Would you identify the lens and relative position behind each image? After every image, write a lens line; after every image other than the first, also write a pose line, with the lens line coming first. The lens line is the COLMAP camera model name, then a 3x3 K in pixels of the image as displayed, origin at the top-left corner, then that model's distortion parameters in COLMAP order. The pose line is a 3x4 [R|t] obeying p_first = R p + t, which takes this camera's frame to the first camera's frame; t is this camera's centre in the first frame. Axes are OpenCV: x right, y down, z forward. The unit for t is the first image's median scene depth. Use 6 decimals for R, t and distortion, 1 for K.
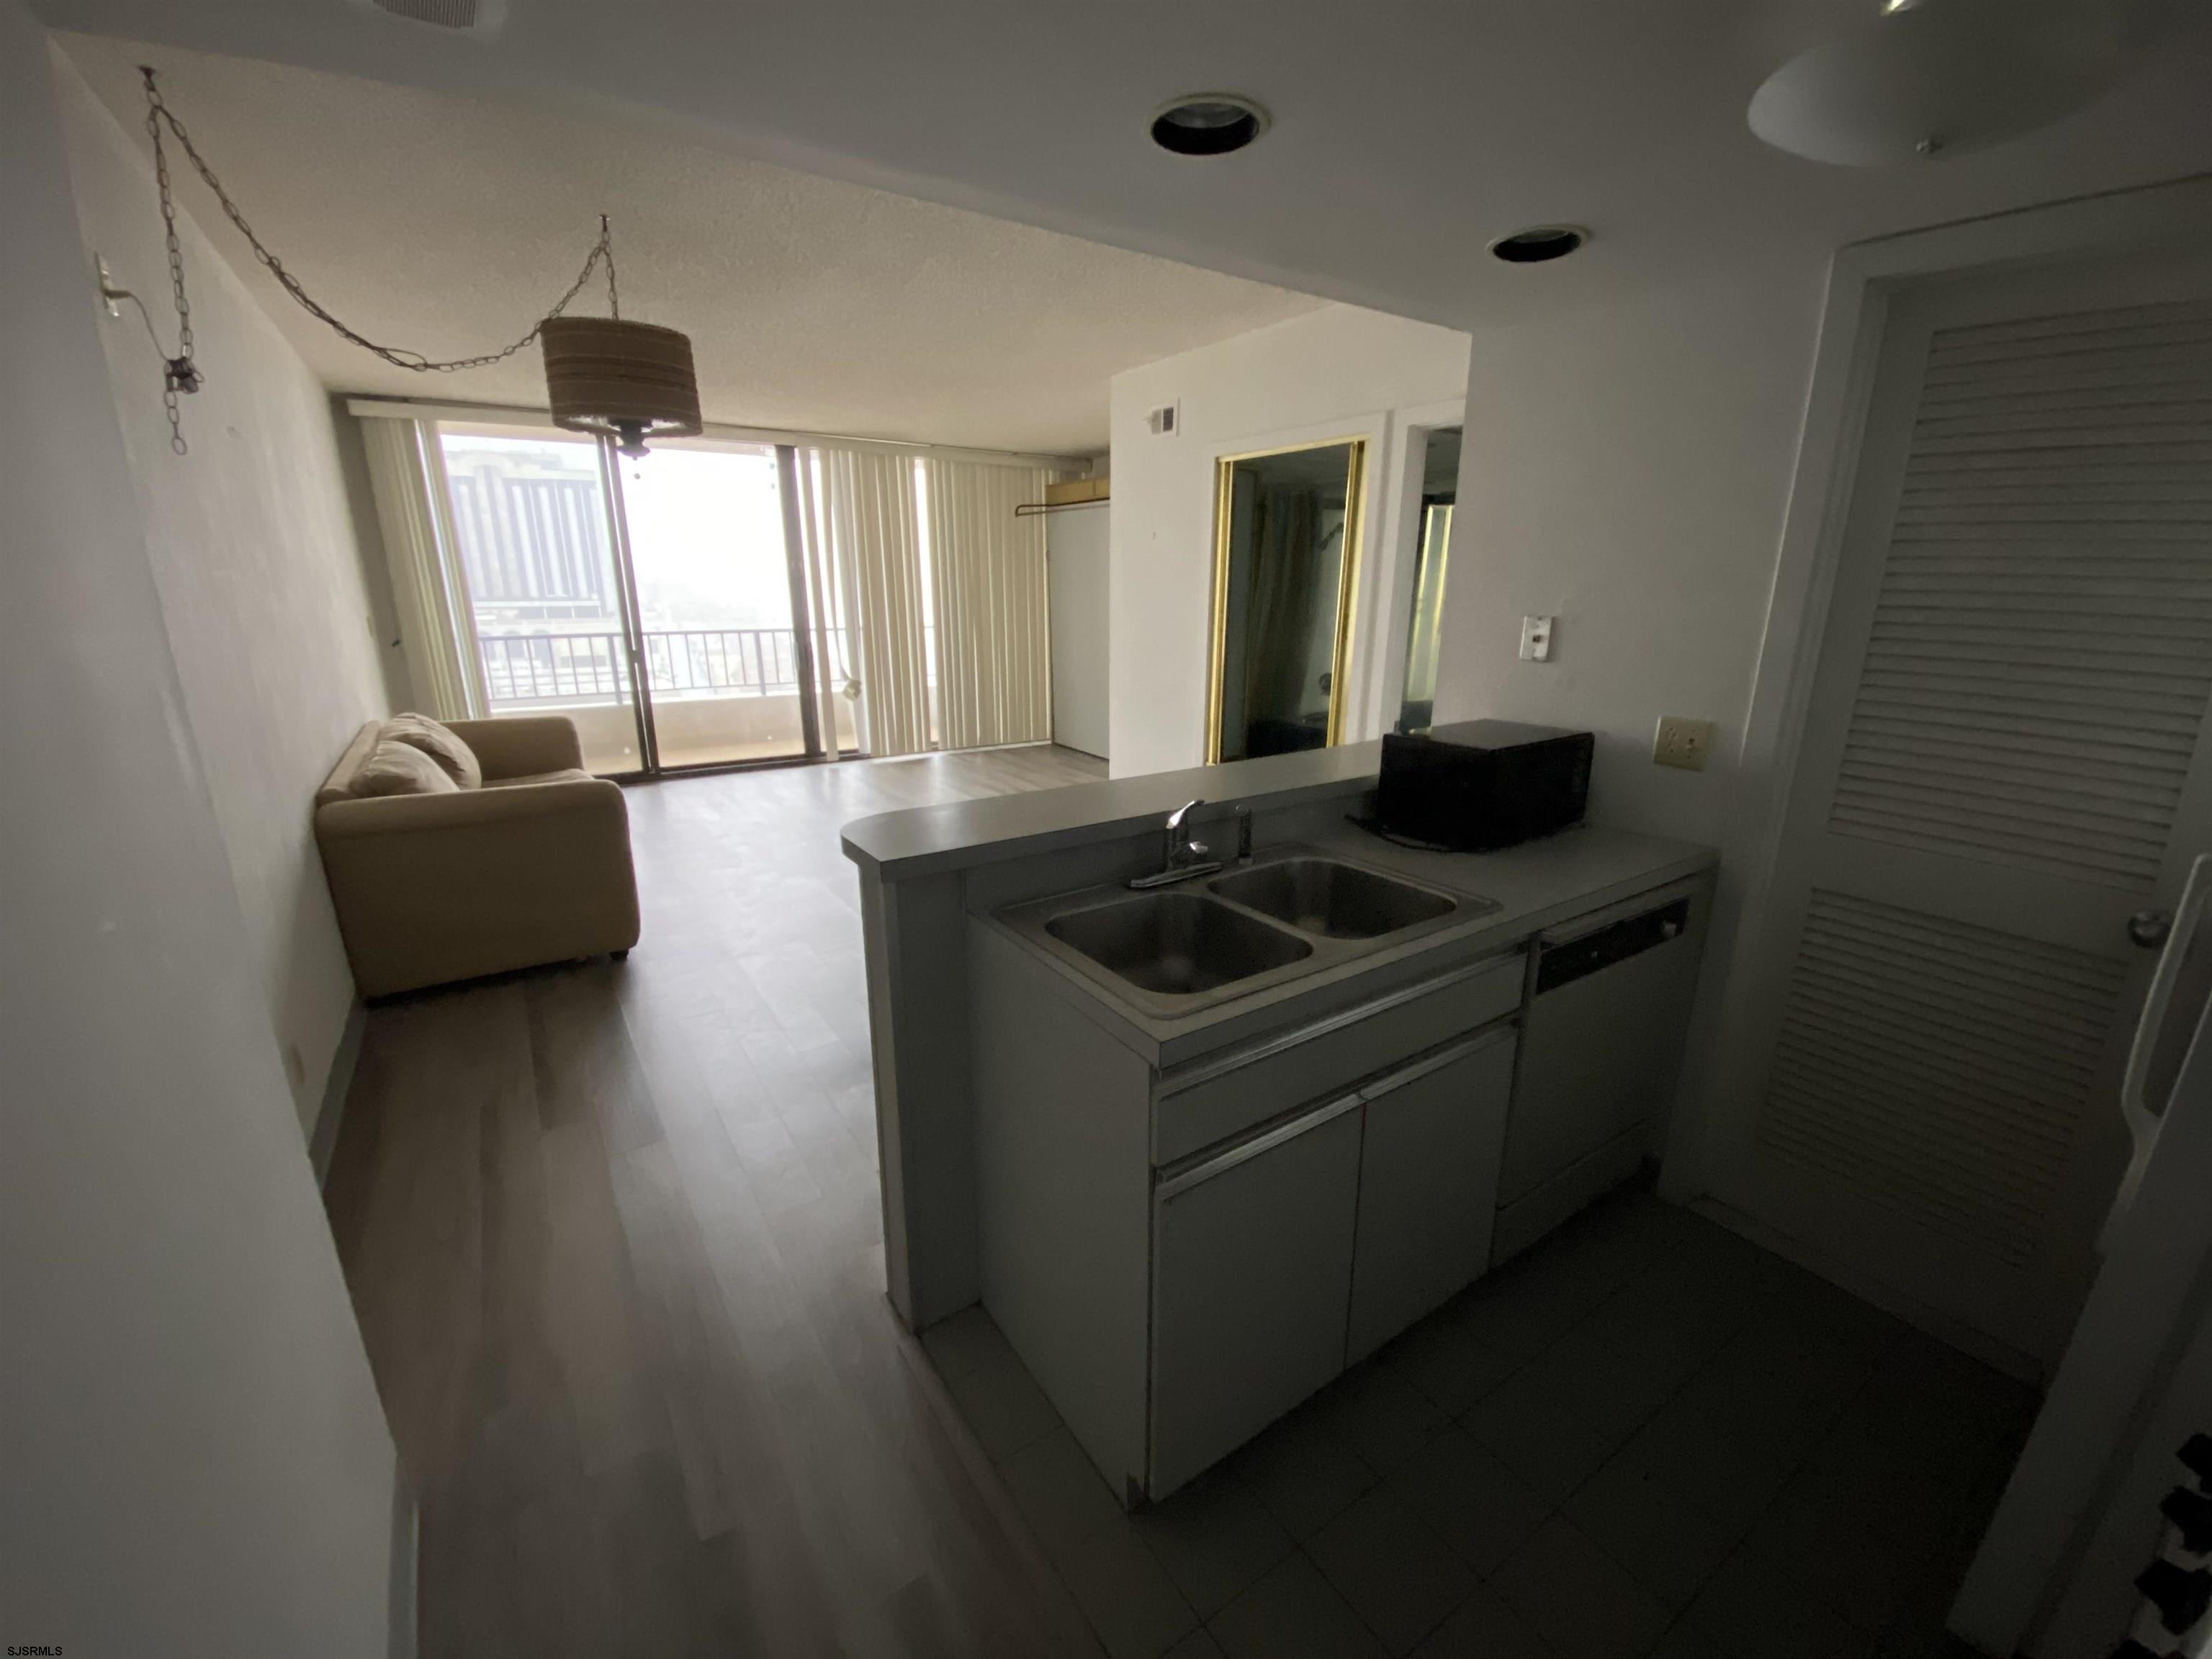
lens RADIAL K [[870.4, 0, 1106.0], [0, 870.4, 829.5], [0, 0, 1]] dist [0.023555, -0.032913]
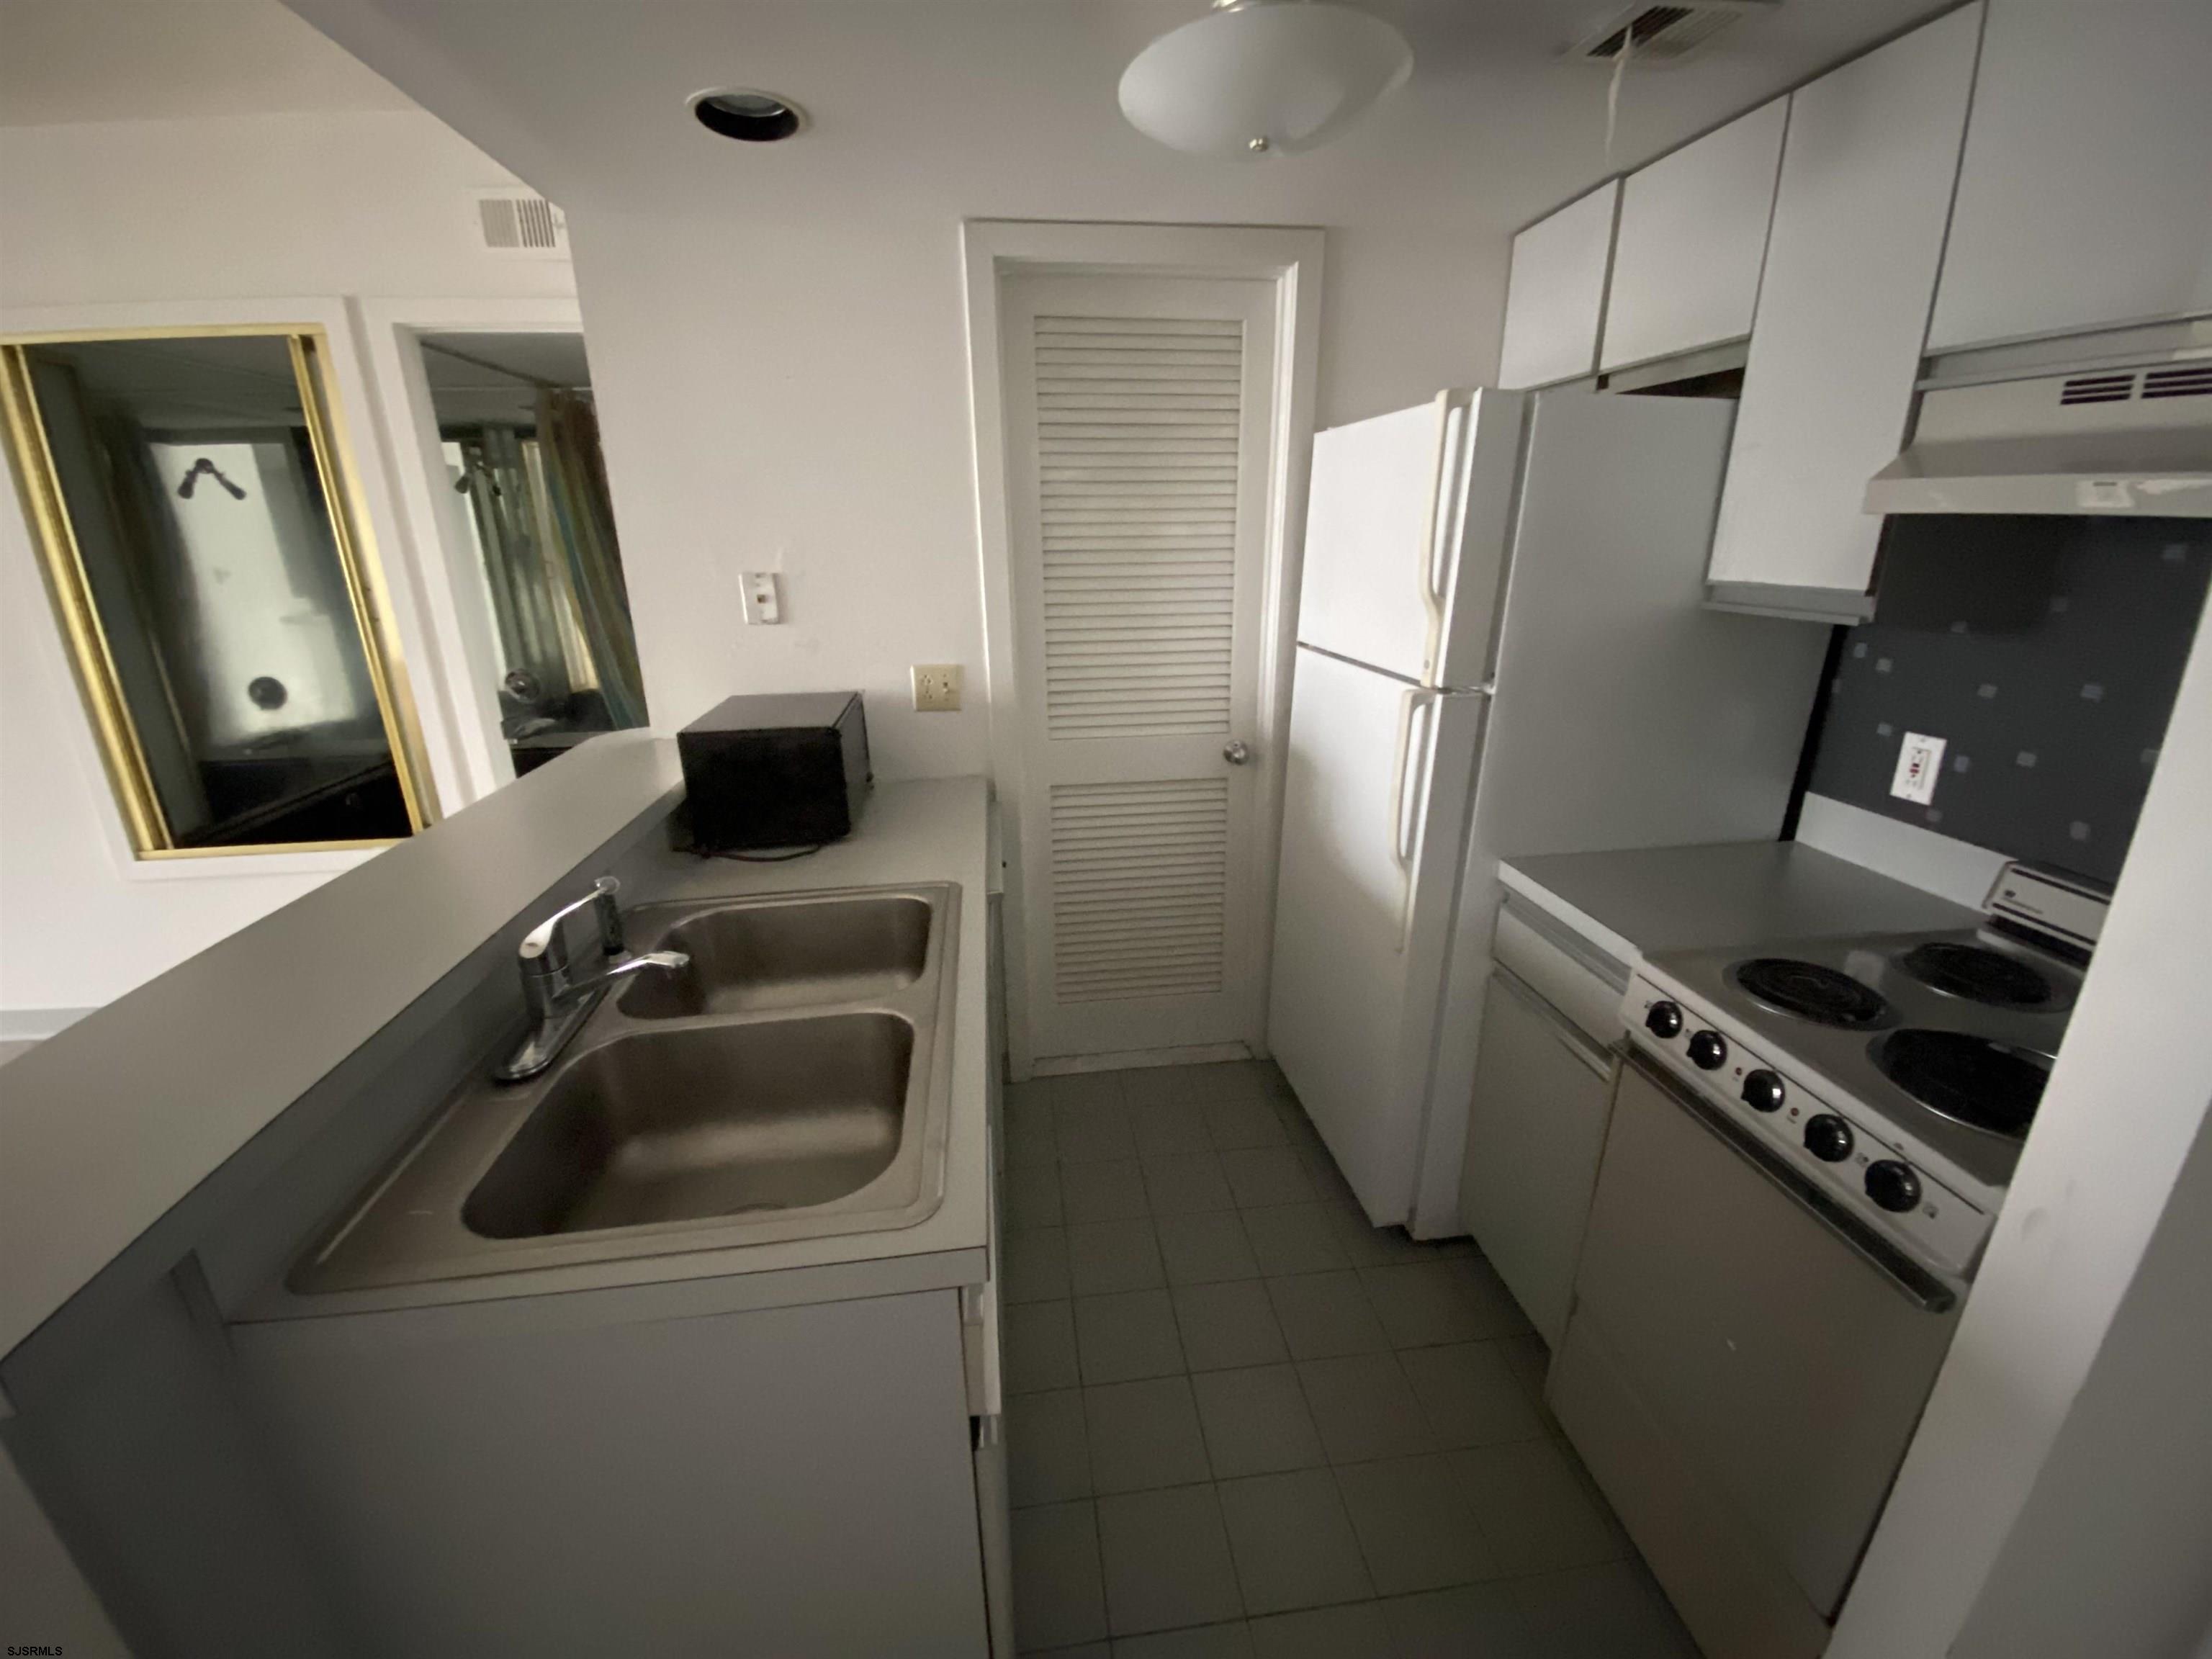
lens RADIAL K [[870.4, 0, 1106.0], [0, 870.4, 829.5], [0, 0, 1]] dist [0.023555, -0.032913]
pose [[0.438123, -0.288563, 0.851340, -0.207599], [0.248181, 0.949094, 0.193976, -0.089411], [-0.863976, 0.126301, 0.487436, 0.322792]]
